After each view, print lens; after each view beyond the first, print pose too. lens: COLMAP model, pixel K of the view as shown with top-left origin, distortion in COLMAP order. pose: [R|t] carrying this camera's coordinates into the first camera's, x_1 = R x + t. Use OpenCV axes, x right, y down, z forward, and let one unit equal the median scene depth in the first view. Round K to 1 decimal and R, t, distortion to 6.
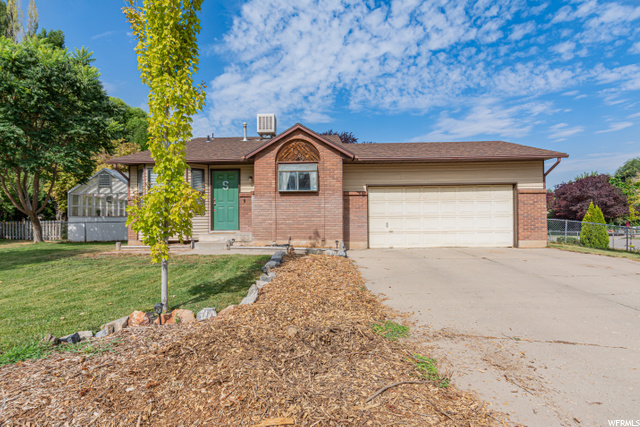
lens RADIAL K [[330.5, 0, 320.0], [0, 330.5, 213.5], [0, 0, 1]] dist [-0.002965, -0.001048]
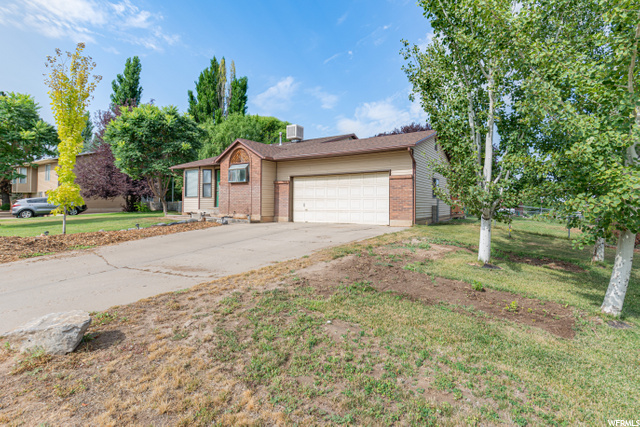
lens RADIAL K [[289.4, 0, 324.2], [0, 289.4, 205.5], [0, 0, 1]] dist [-0.001015, -0.000429]
pose [[0.878715, 0.015781, -0.477086, 0.875319], [-0.001341, 0.999531, 0.030593, 0.000519], [0.477345, -0.026243, 0.878324, -0.001884]]
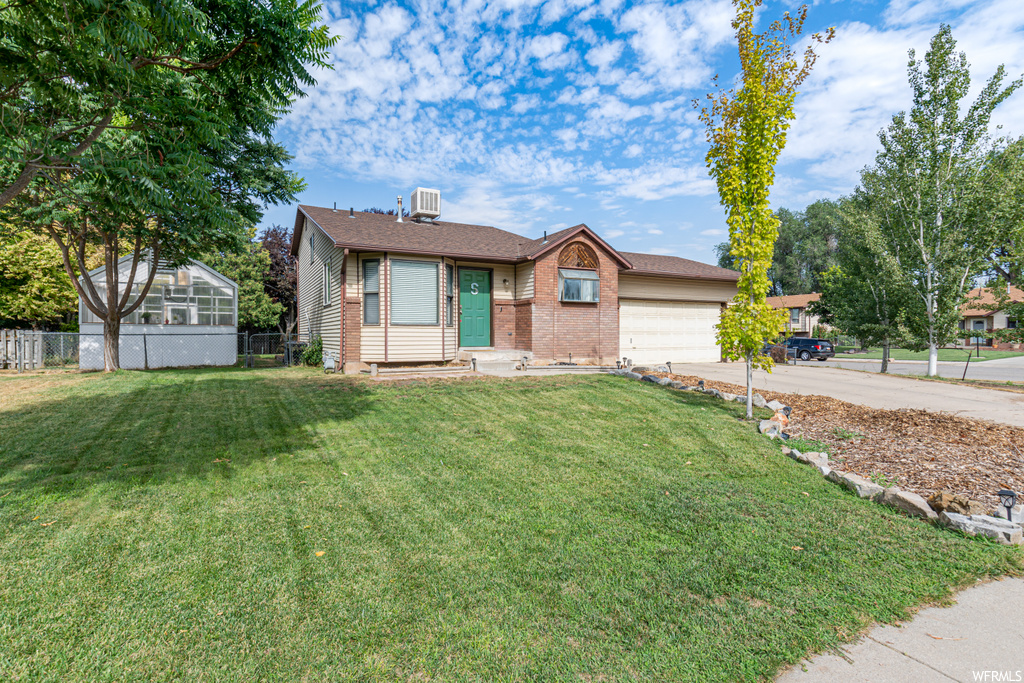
lens RADIAL K [[464.2, 0, 491.4], [0, 464.2, 339.4], [0, 0, 1]] dist [-0.000763, -0.000346]
pose [[0.885239, 0.004115, 0.465119, -0.786764], [-0.019672, 0.999397, 0.028599, 0.000882], [-0.464721, -0.034467, 0.884786, 0.019351]]
